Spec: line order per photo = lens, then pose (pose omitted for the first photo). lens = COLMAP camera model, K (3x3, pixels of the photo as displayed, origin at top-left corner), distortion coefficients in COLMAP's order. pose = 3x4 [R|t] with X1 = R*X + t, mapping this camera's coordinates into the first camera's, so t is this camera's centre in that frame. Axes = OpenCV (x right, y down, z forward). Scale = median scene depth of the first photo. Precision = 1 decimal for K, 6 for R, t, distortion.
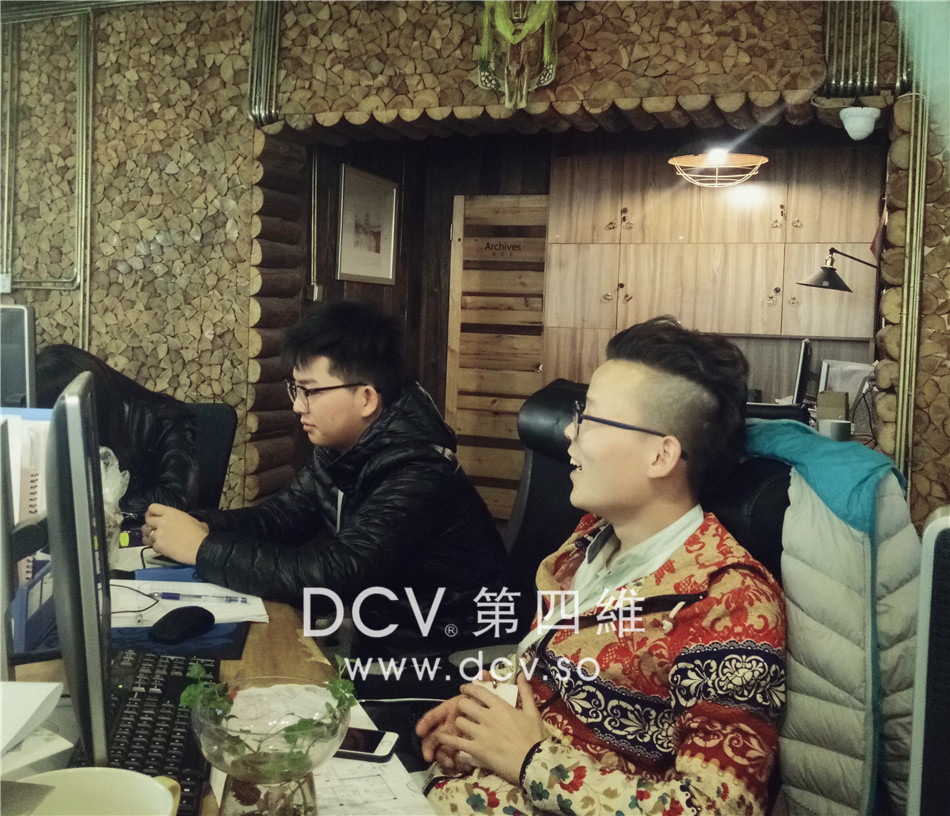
lens RADIAL K [[1026.5, 0, 413.1], [0, 1026.5, 350.3], [0, 0, 1]] dist [0.045765, -0.008153]
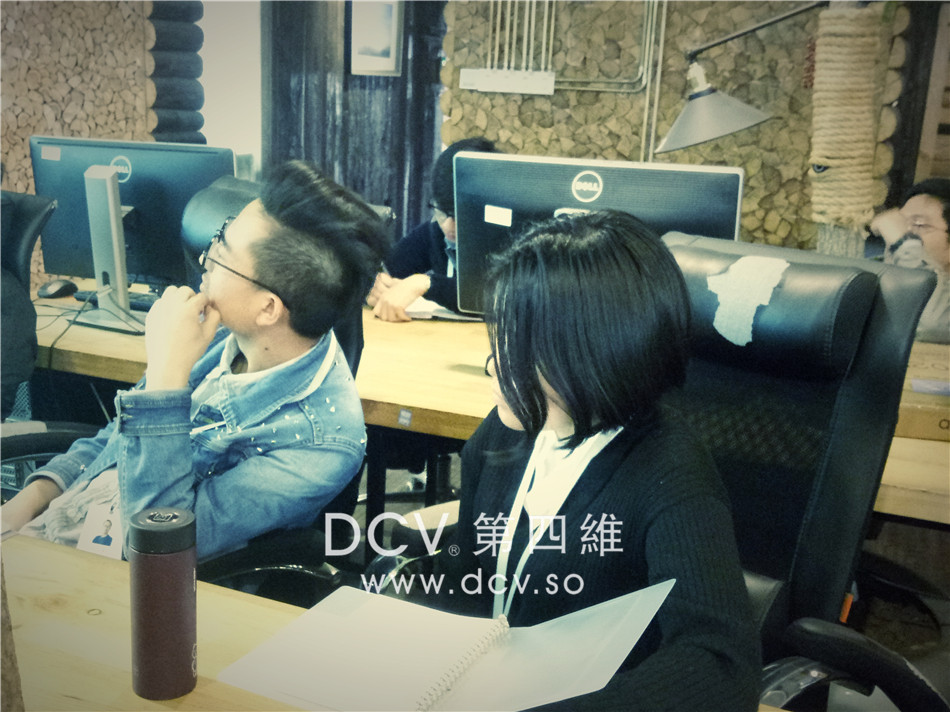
lens RADIAL K [[1089.9, 0, 474.5], [0, 1089.9, 383.1], [0, 0, 1]] dist [0.099405, -0.206977]
pose [[0.999477, 0.004645, 0.032003, -0.511845], [-0.012017, 0.972113, 0.234205, -0.036890], [-0.030023, -0.234467, 0.971660, 0.045863]]
